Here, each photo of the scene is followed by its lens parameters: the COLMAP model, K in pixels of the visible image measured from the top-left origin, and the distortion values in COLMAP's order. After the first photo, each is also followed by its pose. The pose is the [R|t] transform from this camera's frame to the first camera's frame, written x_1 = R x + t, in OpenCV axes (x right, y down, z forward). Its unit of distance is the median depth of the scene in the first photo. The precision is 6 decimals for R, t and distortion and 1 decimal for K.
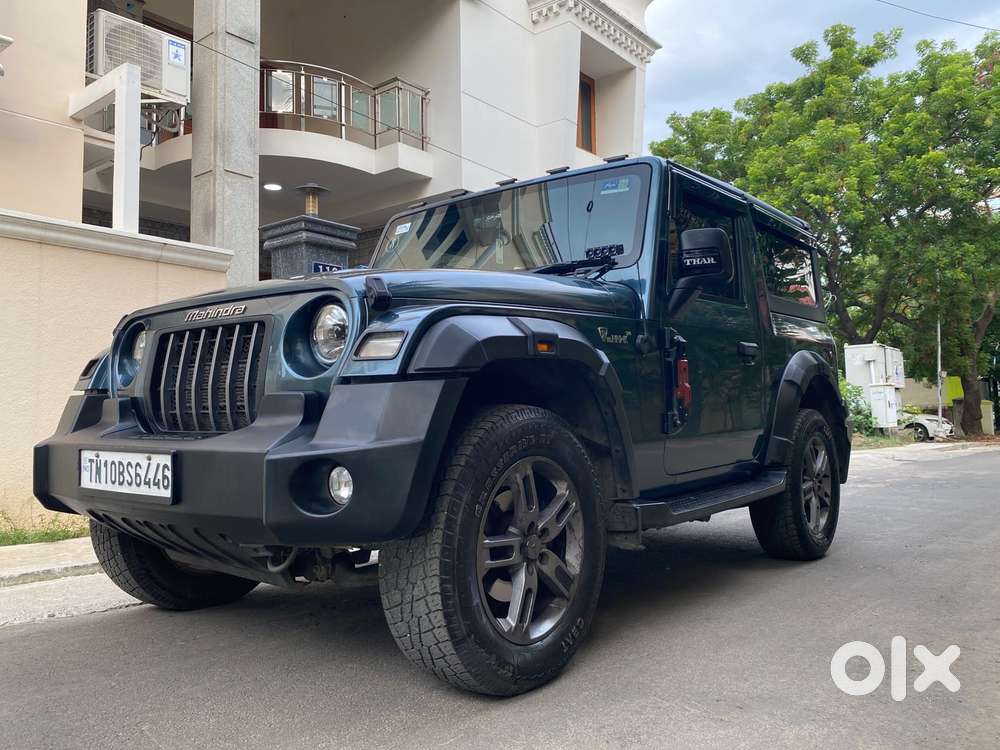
lens RADIAL K [[794.9, 0, 497.0], [0, 794.9, 379.3], [0, 0, 1]] dist [0.009582, -0.005269]
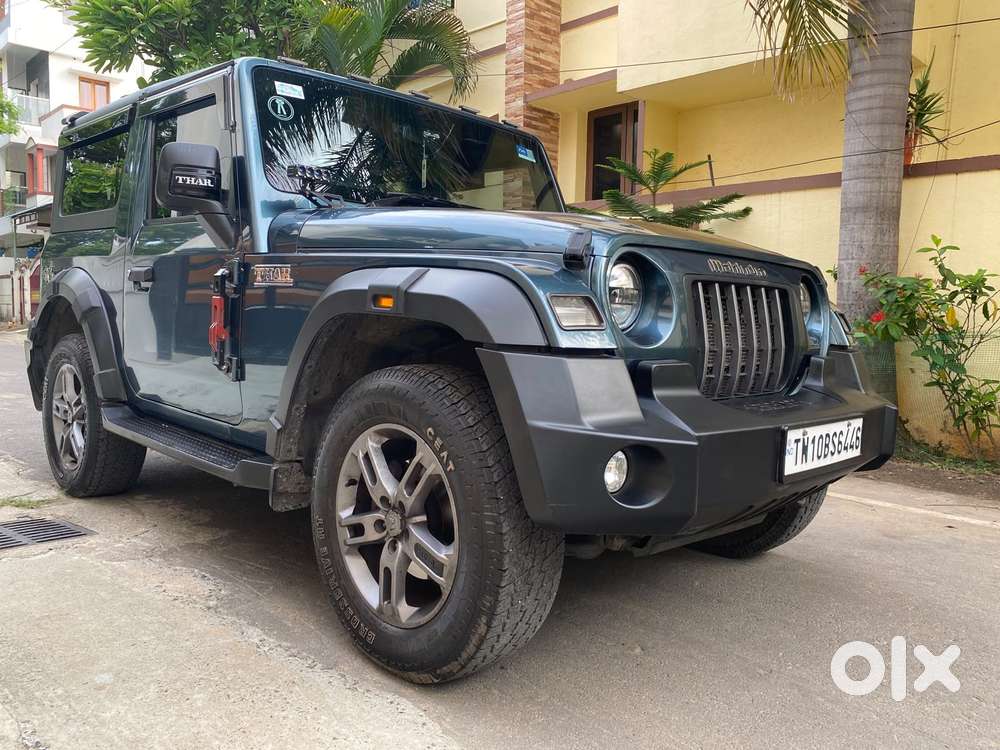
lens RADIAL K [[767.4, 0, 498.6], [0, 767.4, 377.4], [0, 0, 1]] dist [0.010753, 0.000971]
pose [[0.123348, -0.069251, 0.989944, -1.361131], [-0.075392, 0.994025, 0.078931, -0.006724], [-0.989495, -0.084370, 0.117390, 1.224897]]
